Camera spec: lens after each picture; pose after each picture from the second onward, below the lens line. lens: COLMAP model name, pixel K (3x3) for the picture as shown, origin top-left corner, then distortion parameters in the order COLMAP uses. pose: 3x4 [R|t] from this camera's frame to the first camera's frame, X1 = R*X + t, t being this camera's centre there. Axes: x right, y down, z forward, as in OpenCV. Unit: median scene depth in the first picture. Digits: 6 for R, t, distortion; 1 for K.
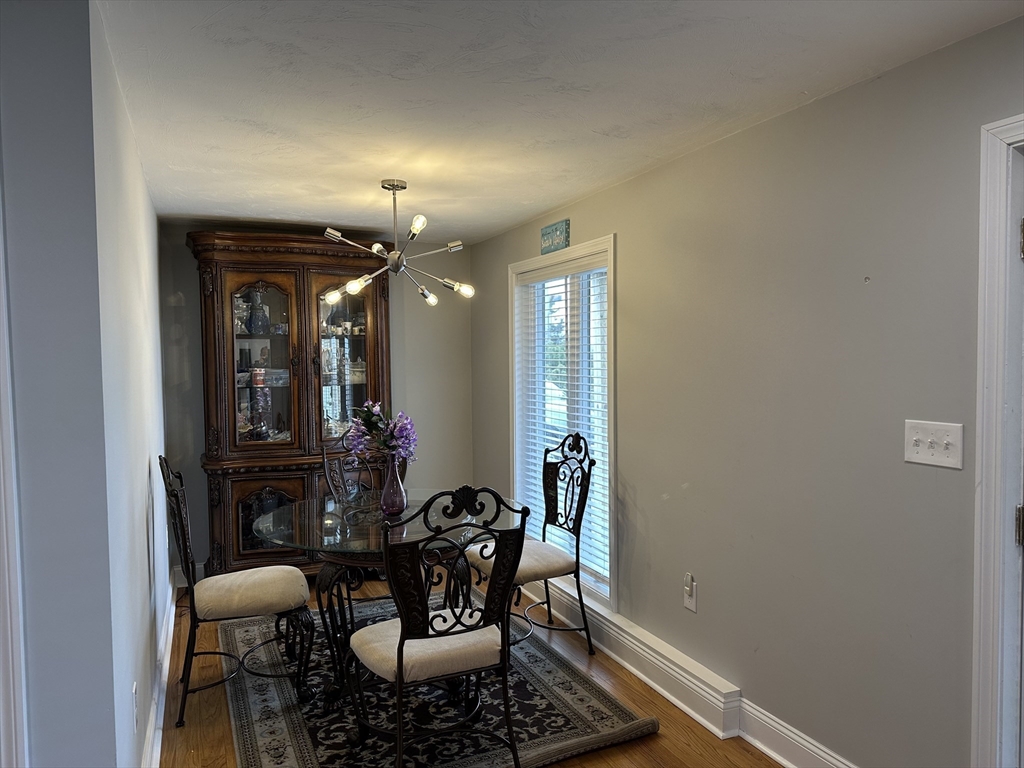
lens RADIAL K [[714.5, 0, 510.0], [0, 714.5, 379.9], [0, 0, 1]] dist [0.061146, -0.073986]
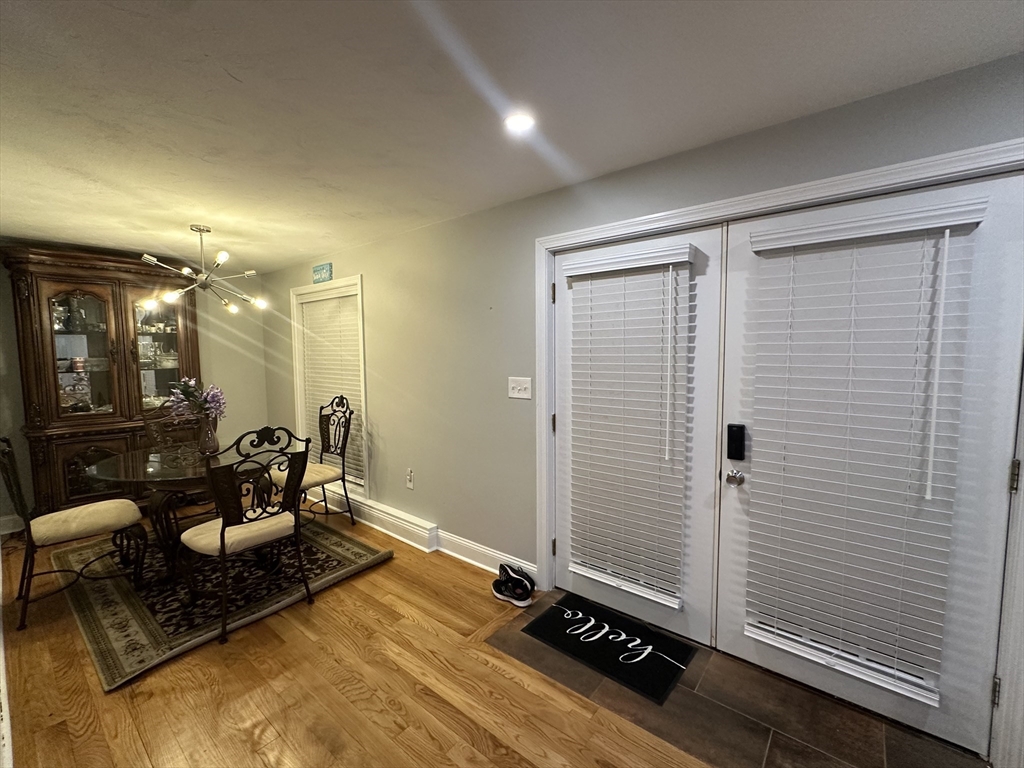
lens RADIAL K [[437.8, 0, 513.3], [0, 437.8, 384.6], [0, 0, 1]] dist [-0.002926, 0.000130]
pose [[0.893397, -0.031110, 0.448190, -0.002781], [0.013706, 0.999023, 0.042022, 0.014516], [-0.449059, -0.031399, 0.892950, -0.078544]]
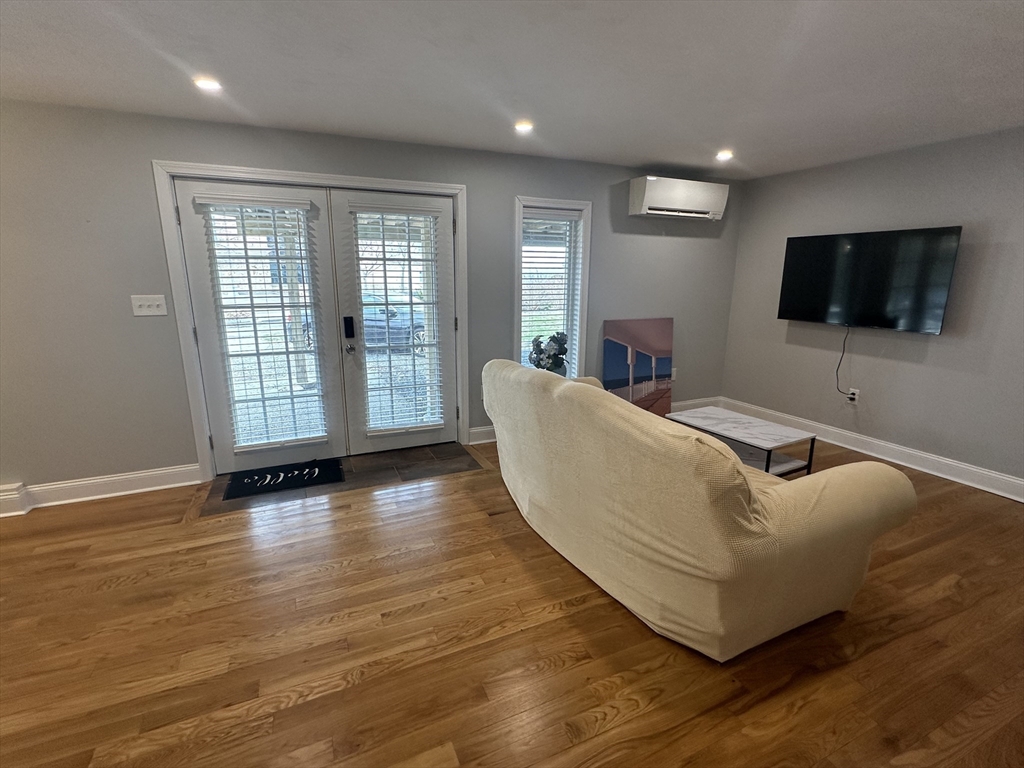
lens RADIAL K [[476.4, 0, 511.0], [0, 476.4, 386.5], [0, 0, 1]] dist [-0.002646, -0.001926]
pose [[0.008034, -0.217928, 0.975932, -0.524122], [0.031183, 0.975543, 0.217585, 0.028450], [-0.999481, 0.028684, 0.014633, -0.064591]]
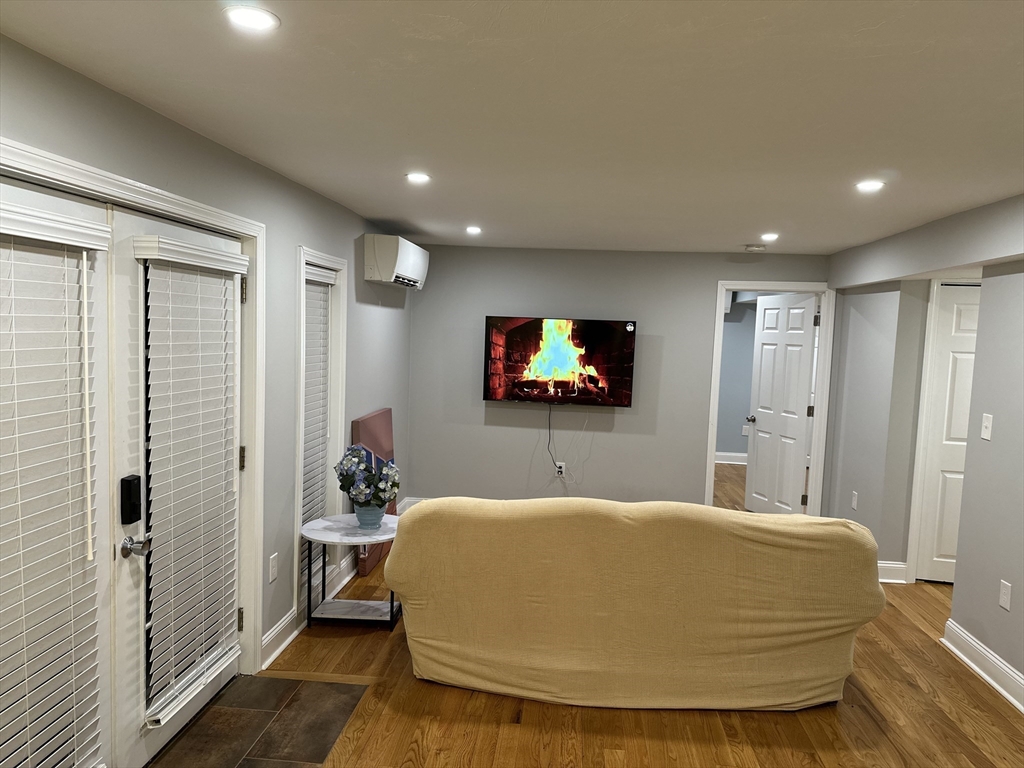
lens RADIAL K [[714.5, 0, 510.2], [0, 714.5, 387.8], [0, 0, 1]] dist [0.061146, -0.073986]
pose [[-0.868800, -0.062721, 0.491174, -0.160608], [-0.008581, 0.993703, 0.111715, -0.075196], [-0.495088, 0.092843, -0.863868, 0.715411]]
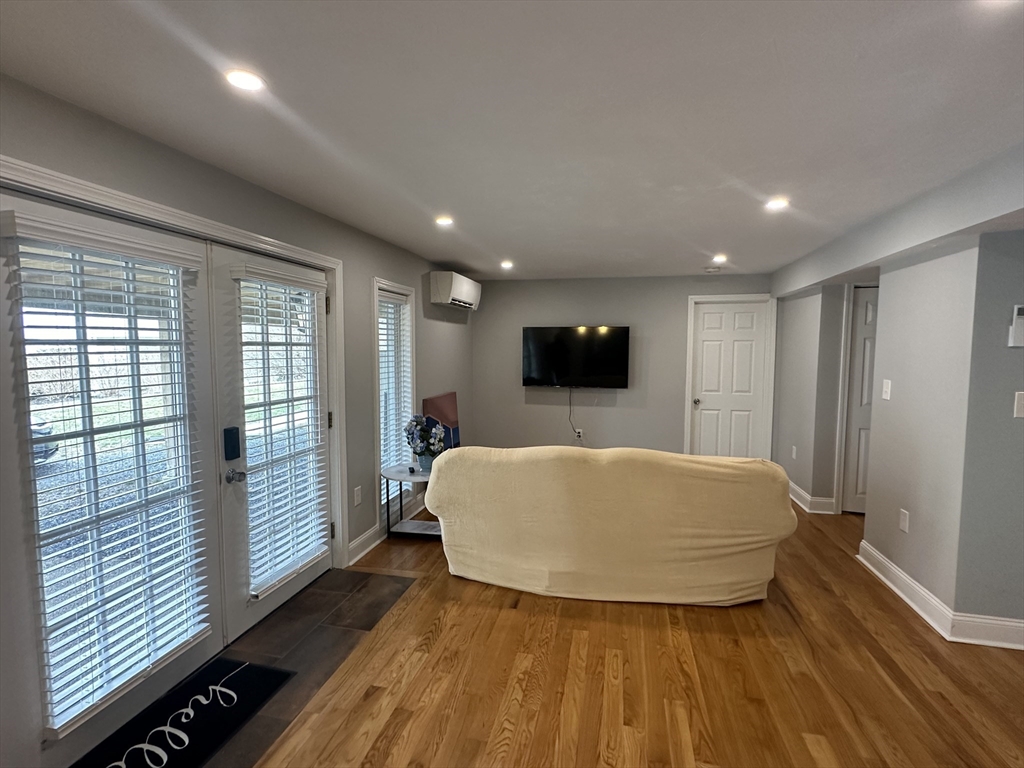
lens RADIAL K [[476.4, 0, 514.6], [0, 476.4, 381.8], [0, 0, 1]] dist [-0.002646, -0.001926]
pose [[-0.800447, -0.035763, 0.598336, -0.226098], [0.027255, 0.995014, 0.095935, -0.026179], [-0.598784, 0.093098, -0.795481, 0.589442]]
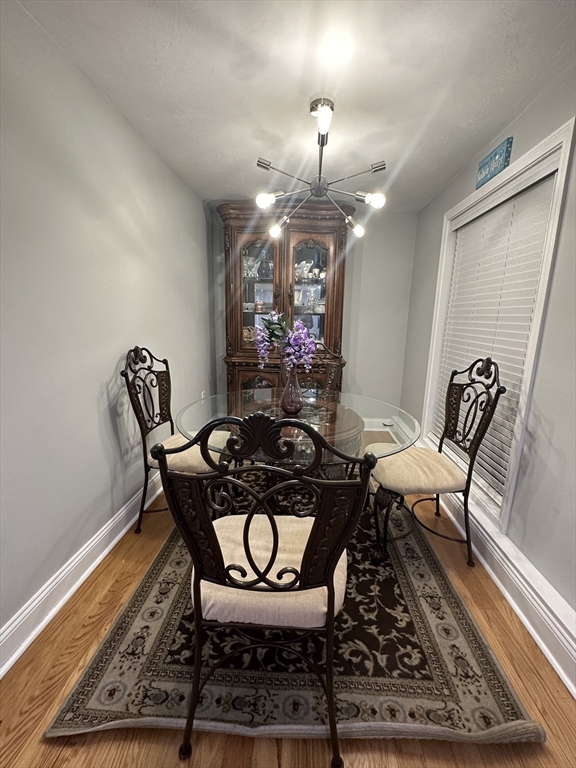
lens RADIAL K [[328.4, 0, 284.4], [0, 328.4, 383.8], [0, 0, 1]] dist [-0.002926, 0.000130]
pose [[0.885029, 0.121653, -0.449359, 0.057512], [-0.046018, 0.983387, 0.175594, 0.046470], [0.463255, -0.134727, 0.875924, 0.510099]]
